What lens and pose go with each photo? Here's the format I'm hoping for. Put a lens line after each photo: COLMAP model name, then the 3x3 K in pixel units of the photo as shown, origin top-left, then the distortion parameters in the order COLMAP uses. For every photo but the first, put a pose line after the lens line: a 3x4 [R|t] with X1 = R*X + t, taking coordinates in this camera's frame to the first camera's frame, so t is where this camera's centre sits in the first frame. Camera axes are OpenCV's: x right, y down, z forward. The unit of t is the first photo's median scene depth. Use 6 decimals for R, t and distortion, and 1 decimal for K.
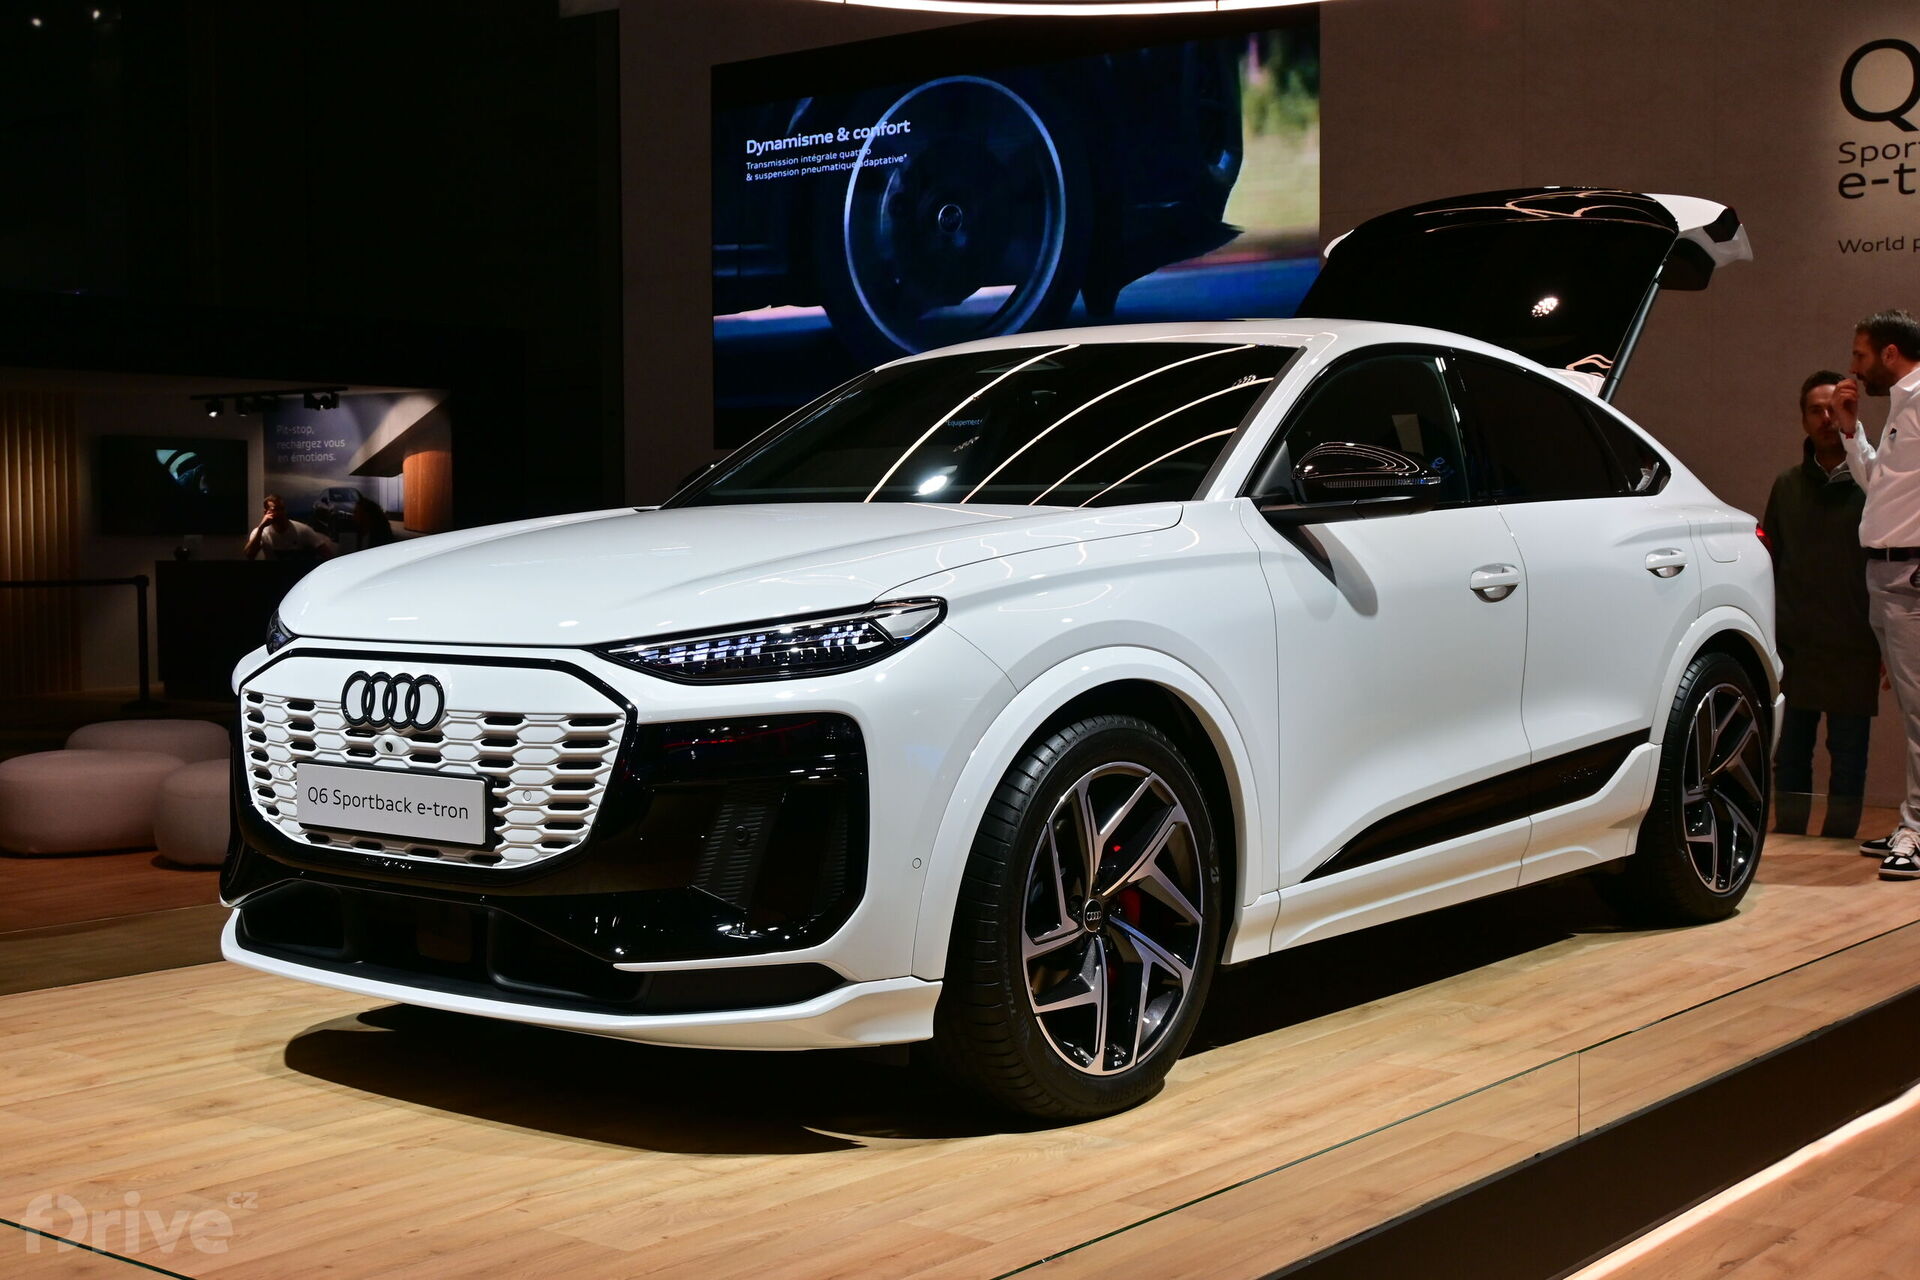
lens RADIAL K [[2471.2, 0, 955.9], [0, 2471.2, 648.0], [0, 0, 1]] dist [-0.001983, 0.000000]
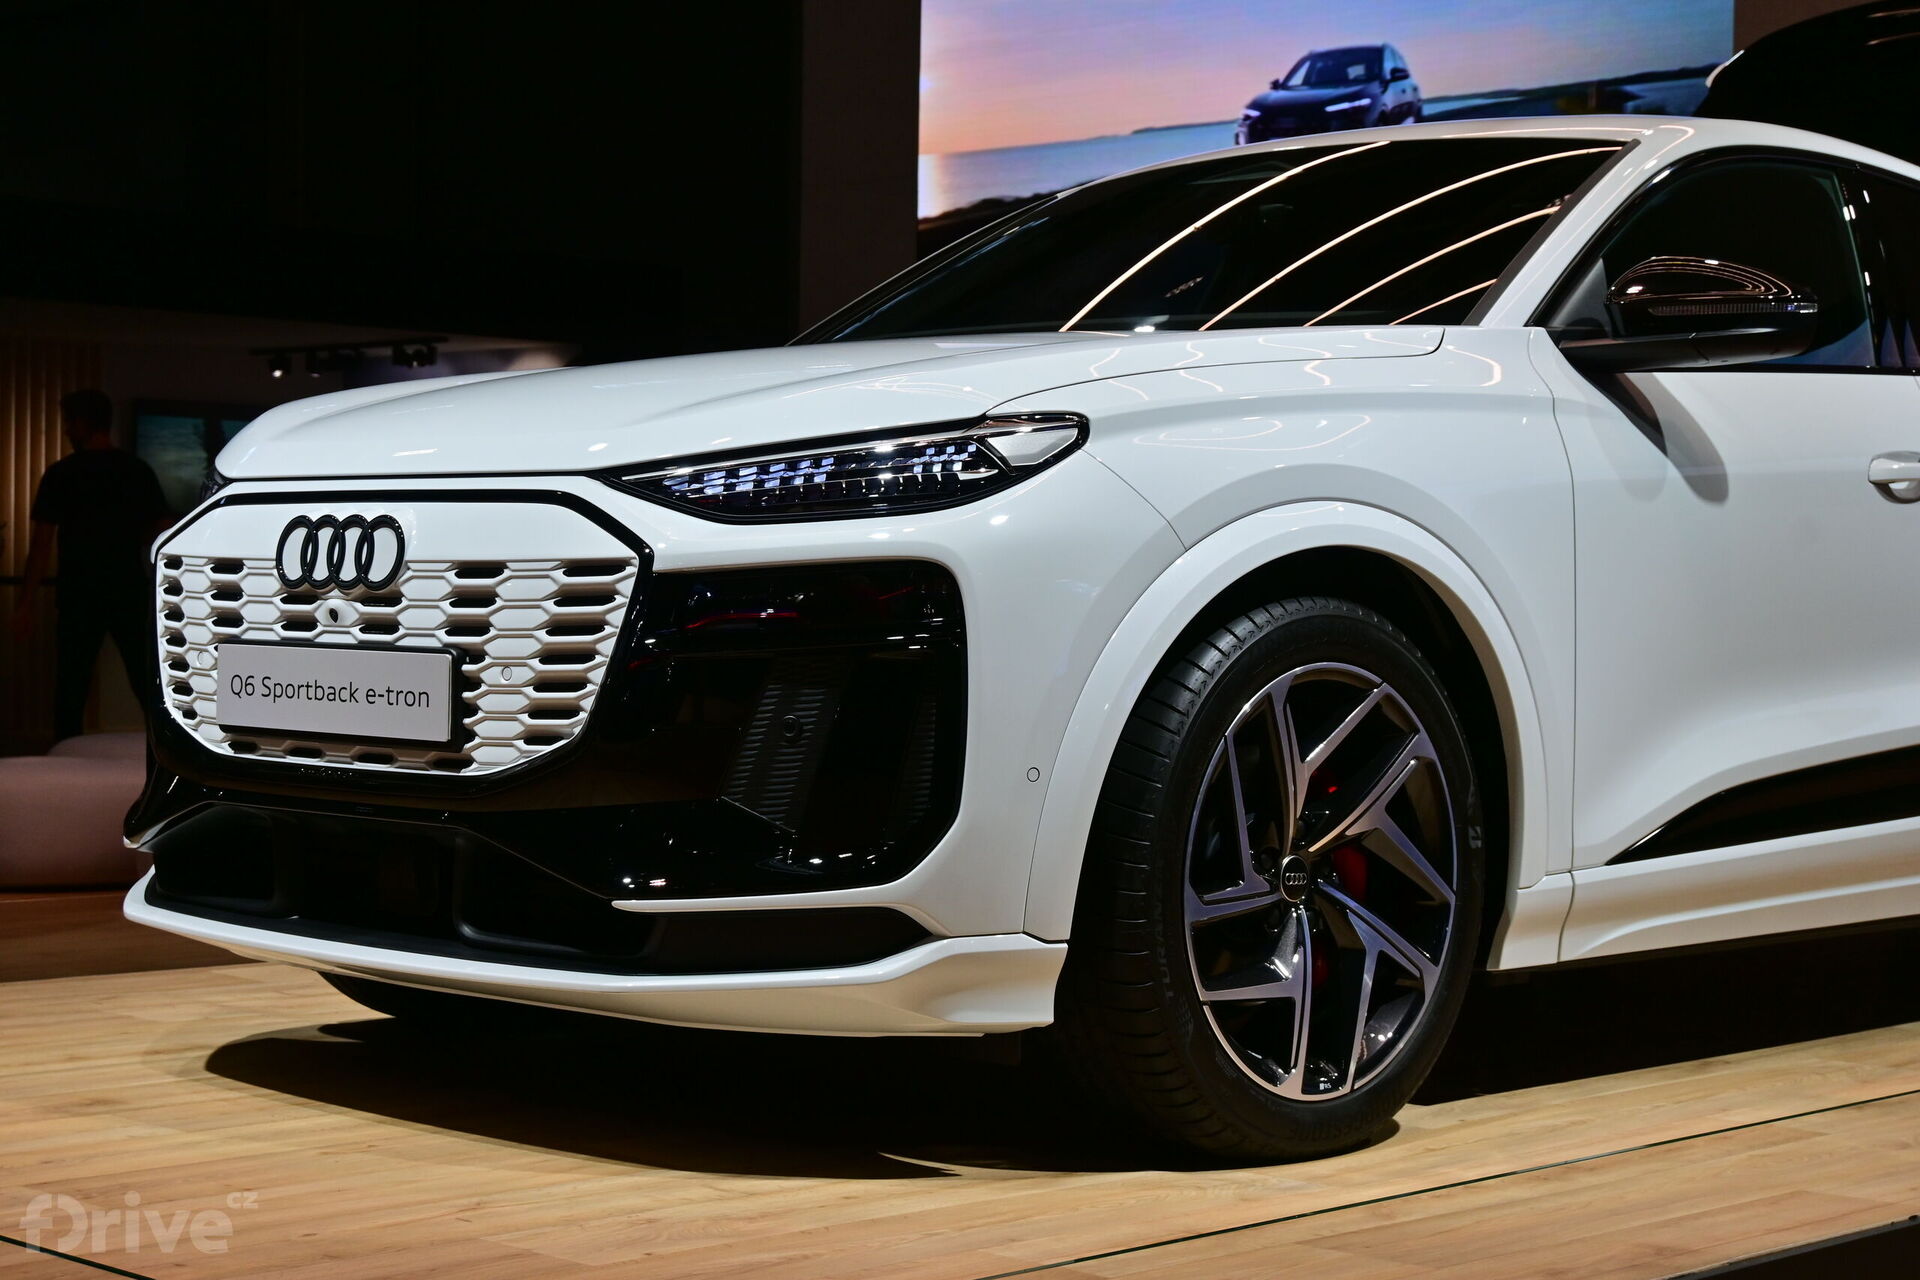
lens RADIAL K [[3280.0, 0, 962.9], [0, 3280.0, 651.9], [0, 0, 1]] dist [0.003454, 0.000000]
pose [[0.995176, 0.021085, -0.095808, 0.051747], [-0.023875, 0.999321, -0.028067, 0.074954], [0.095151, 0.030219, 0.995004, 0.046440]]
